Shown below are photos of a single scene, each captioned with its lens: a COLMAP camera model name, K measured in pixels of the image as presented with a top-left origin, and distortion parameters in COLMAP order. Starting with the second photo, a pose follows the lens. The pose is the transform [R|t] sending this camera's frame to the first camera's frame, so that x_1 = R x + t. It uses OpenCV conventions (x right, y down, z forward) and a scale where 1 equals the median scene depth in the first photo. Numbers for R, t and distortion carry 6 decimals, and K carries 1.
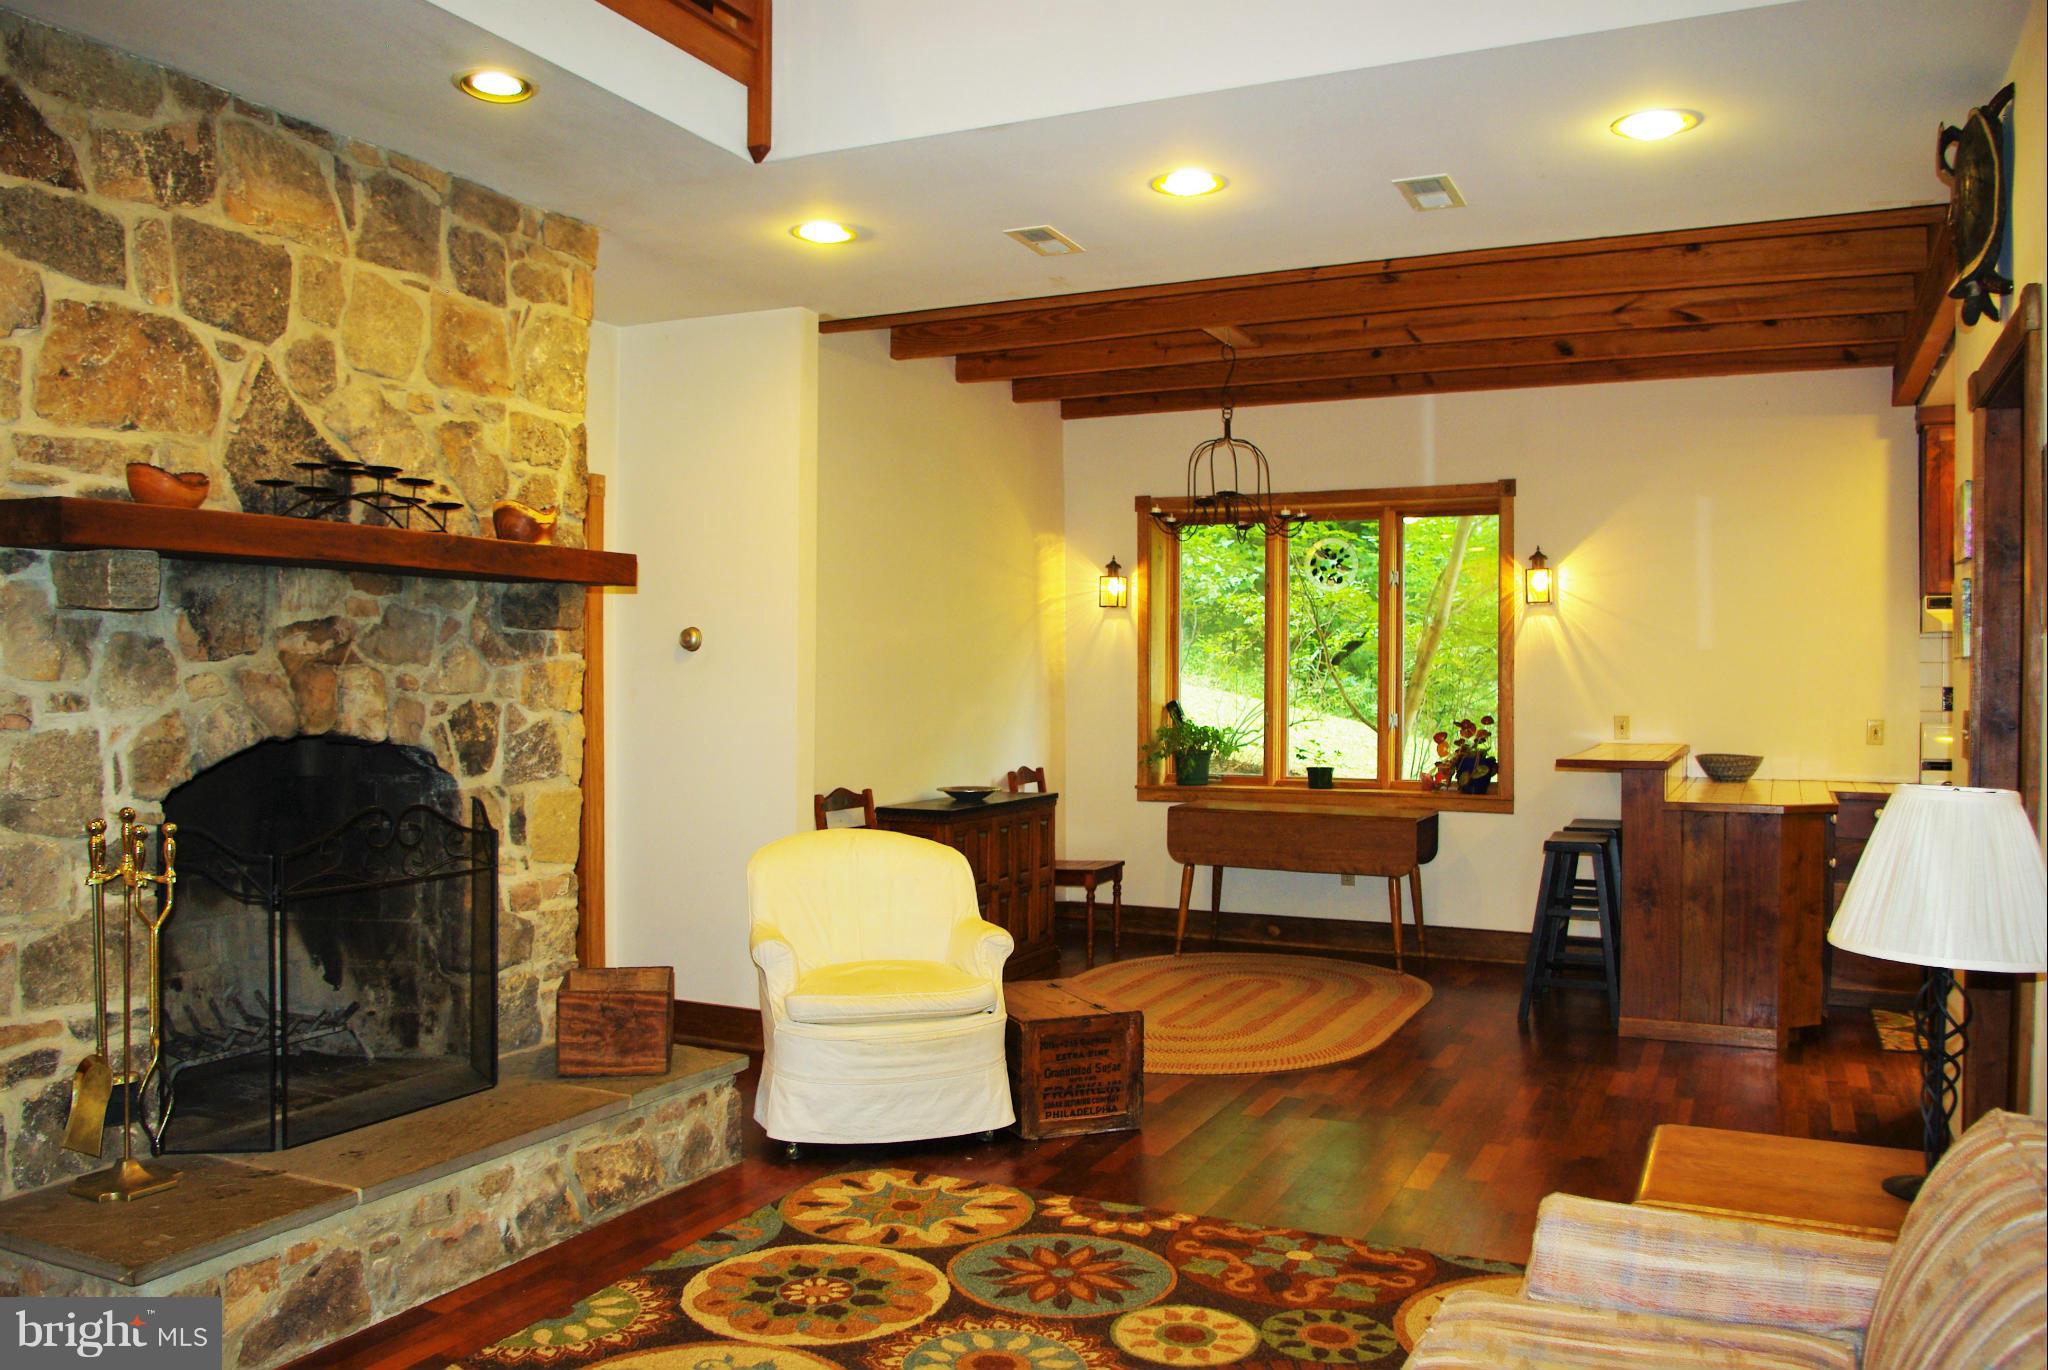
lens RADIAL K [[1602.1, 0, 1024.8], [0, 1602.1, 701.0], [0, 0, 1]] dist [-0.086794, 0.028292]
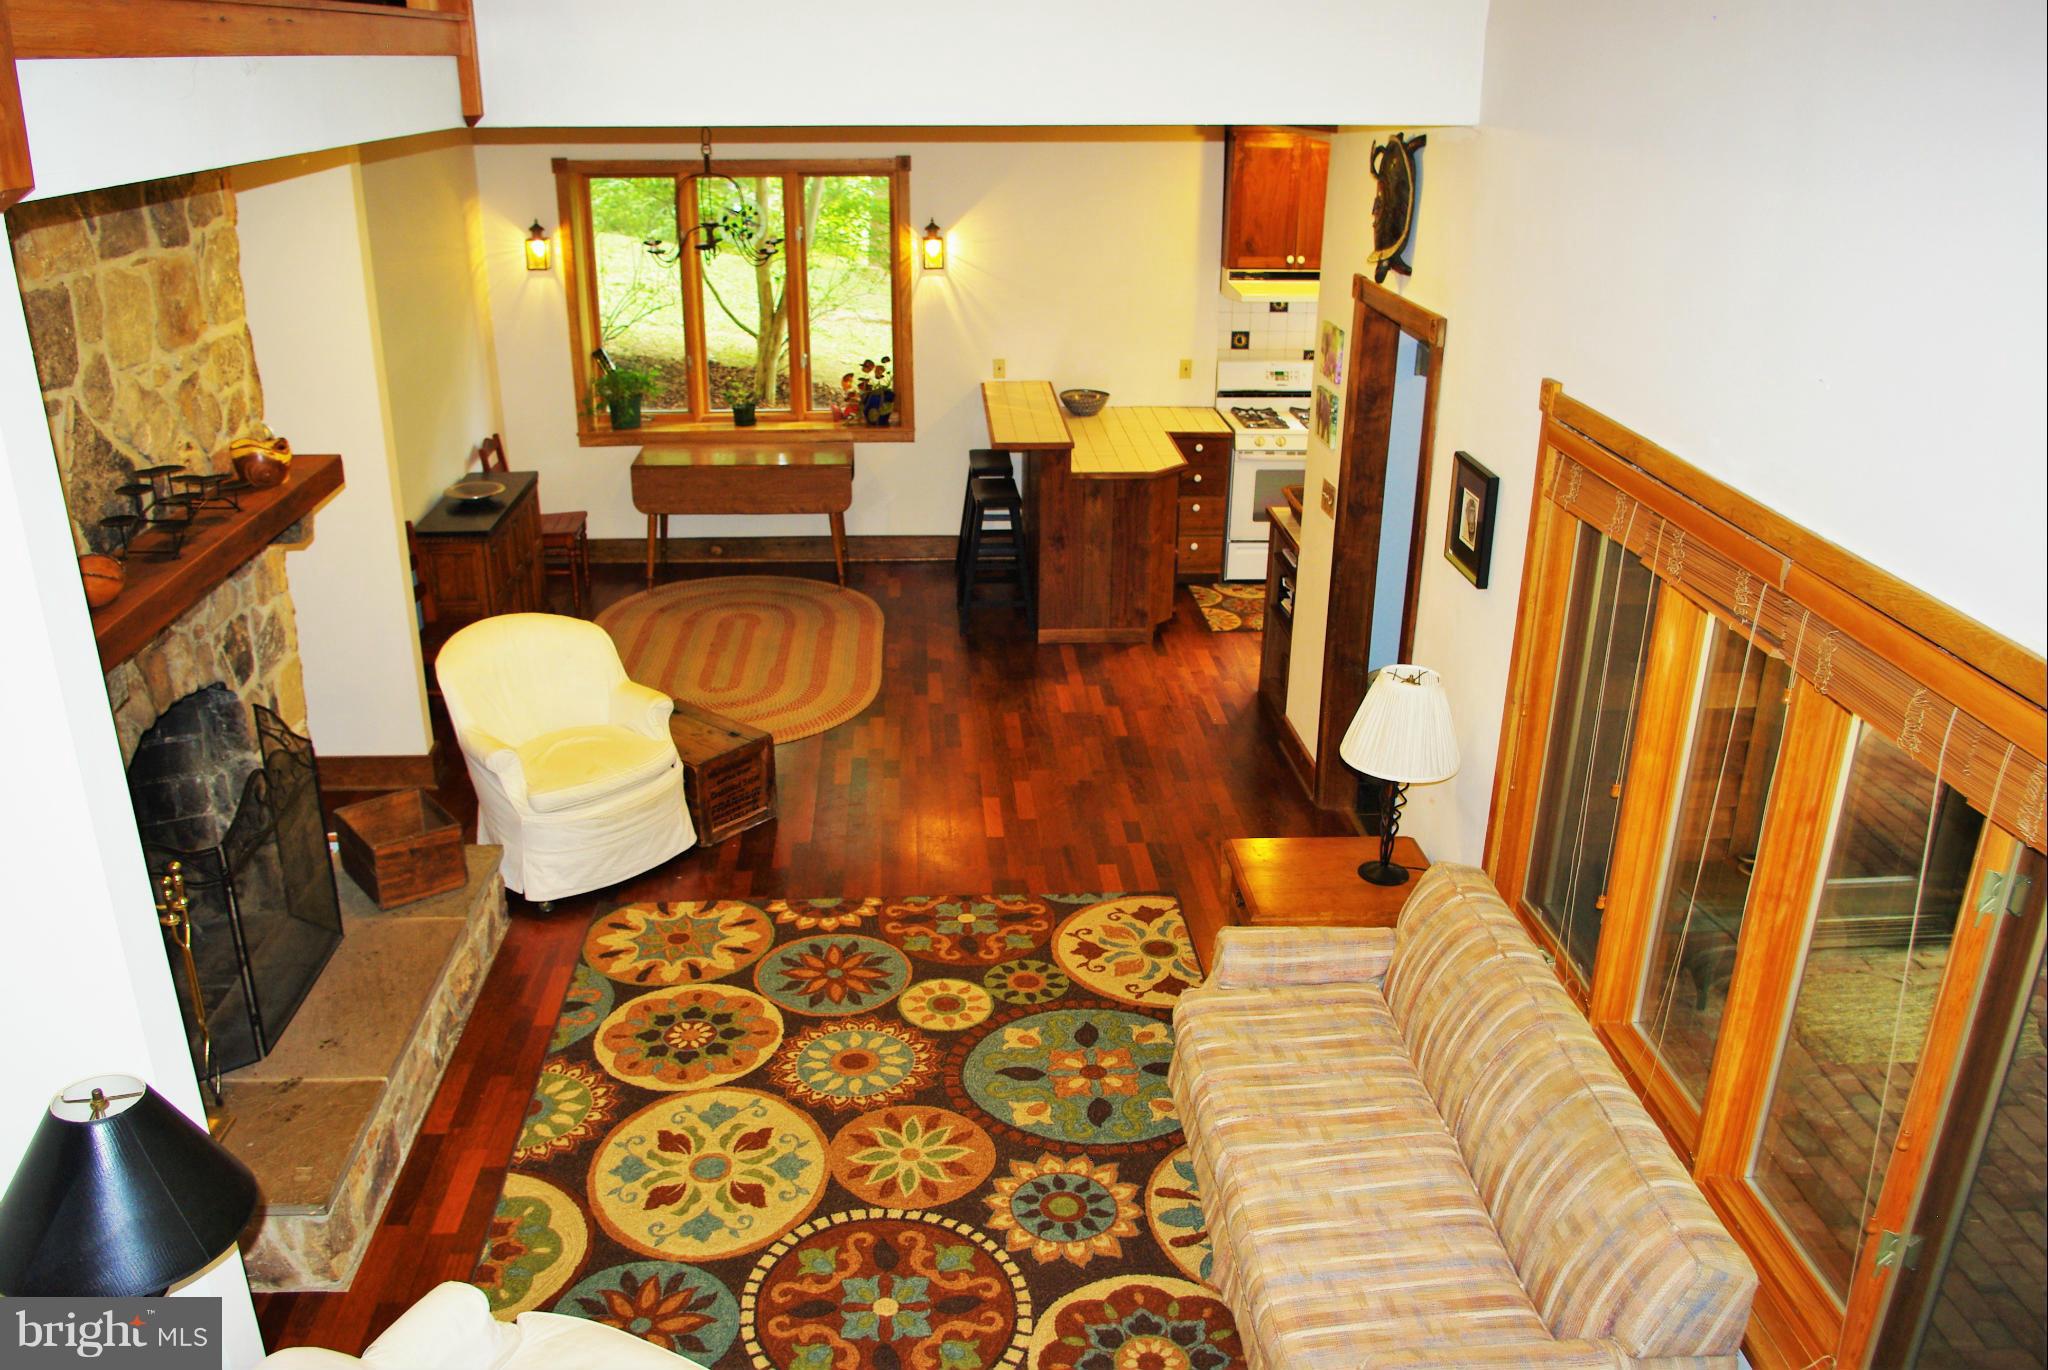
lens RADIAL K [[1602.1, 0, 1024.8], [0, 1602.1, 701.0], [0, 0, 1]] dist [-0.086794, 0.028292]
pose [[0.871873, -0.182472, 0.454468, -0.388925], [0.001331, 0.928873, 0.370395, -0.364968], [-0.489729, -0.322333, 0.810103, -0.176557]]
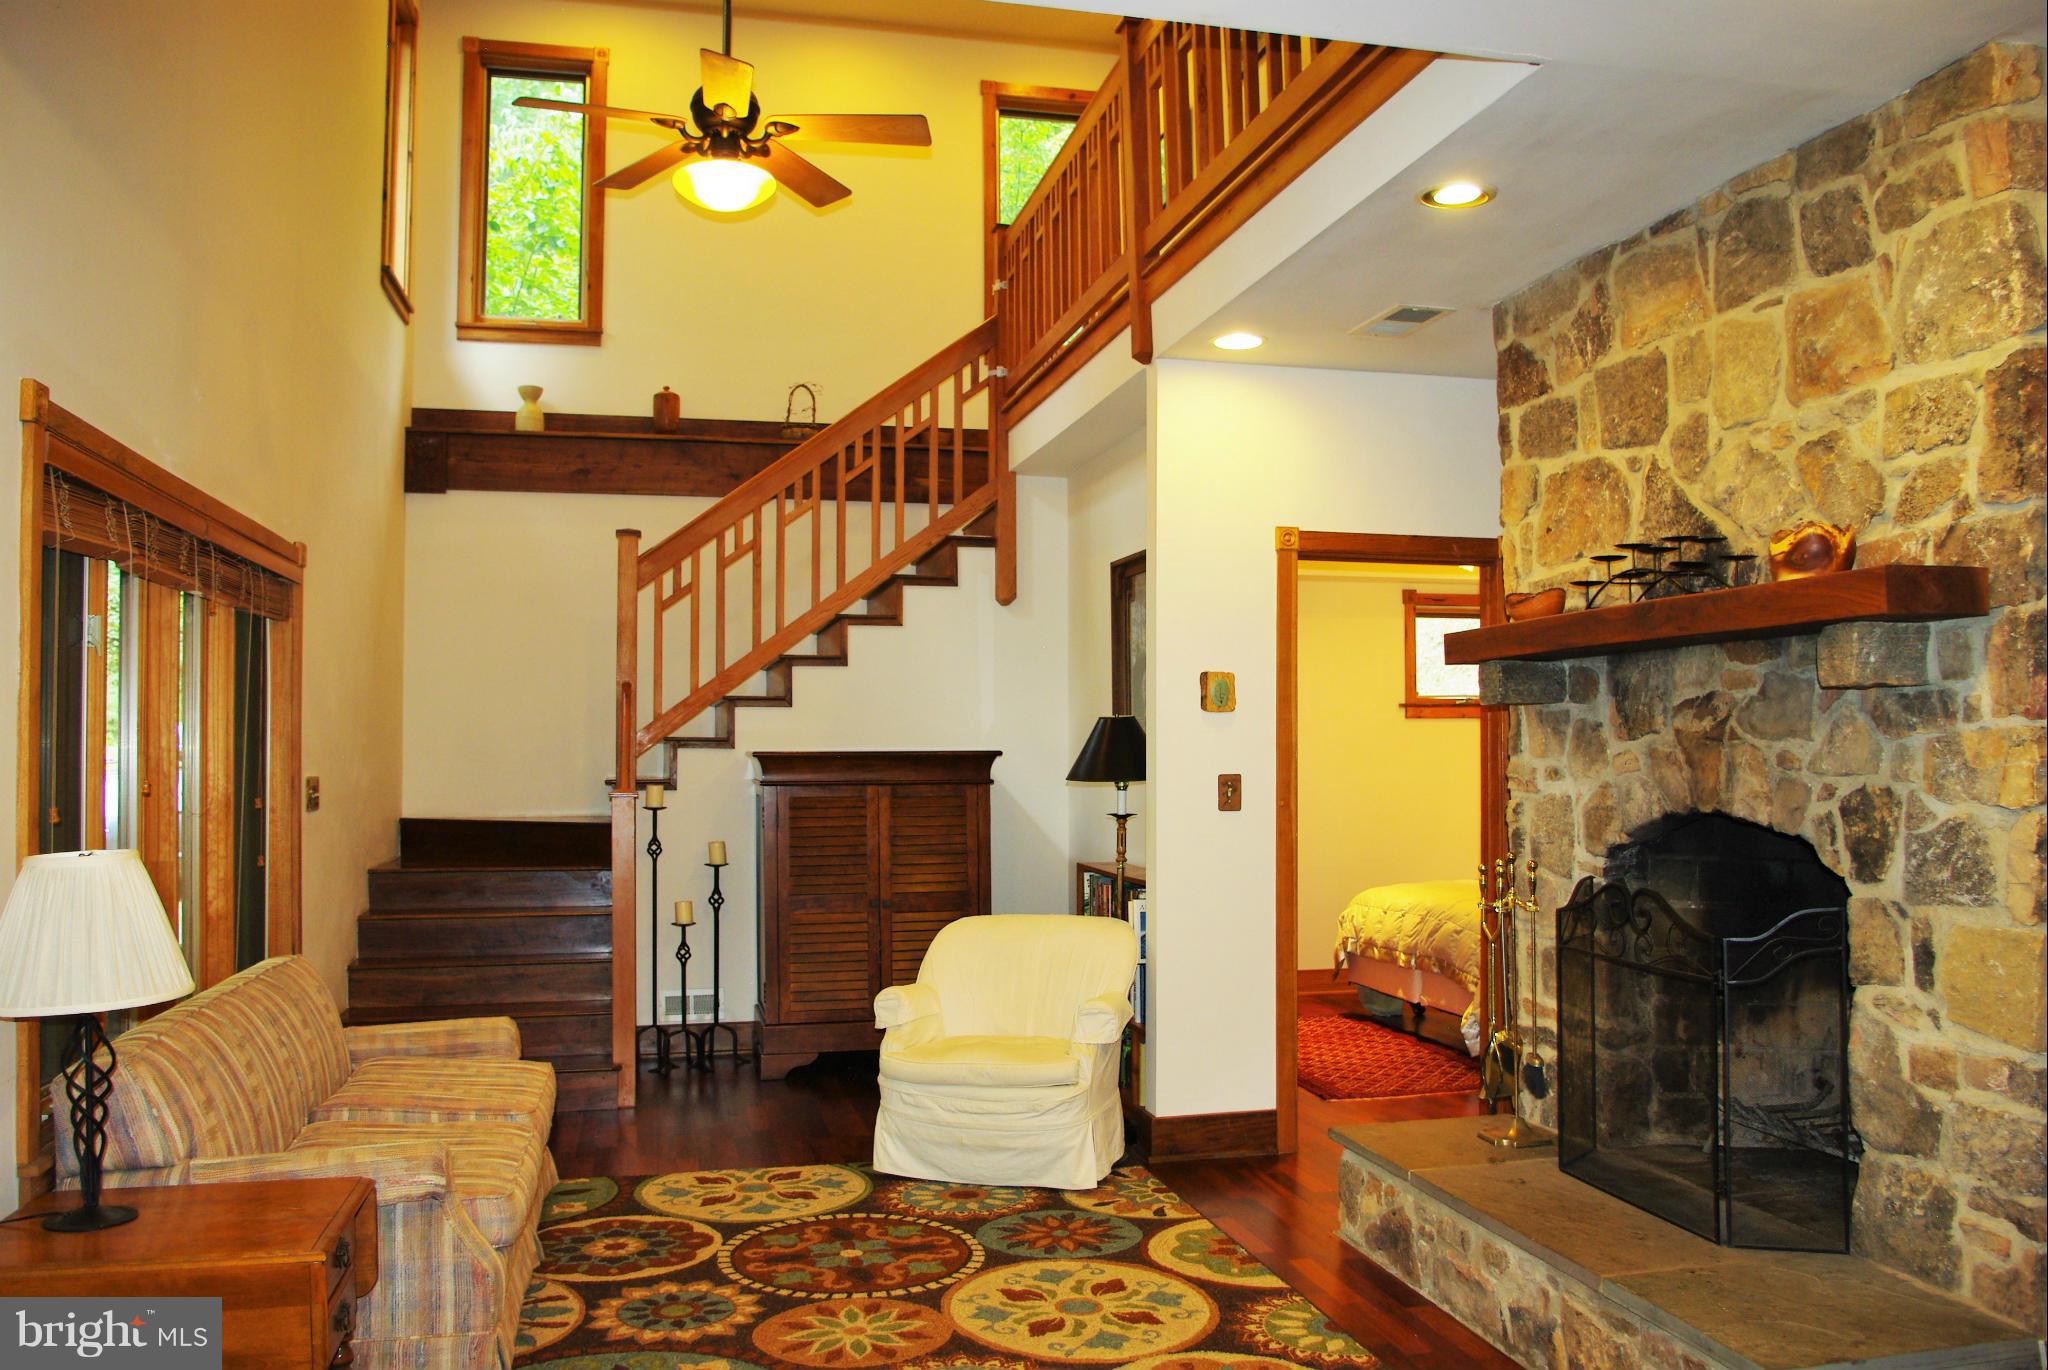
lens RADIAL K [[1602.1, 0, 1024.8], [0, 1602.1, 701.0], [0, 0, 1]] dist [-0.086794, 0.028292]
pose [[-0.783002, -0.020318, -0.621688, 0.463107], [-0.008135, 0.999715, -0.022426, -0.021264], [0.621966, -0.012502, -0.782944, 1.395356]]
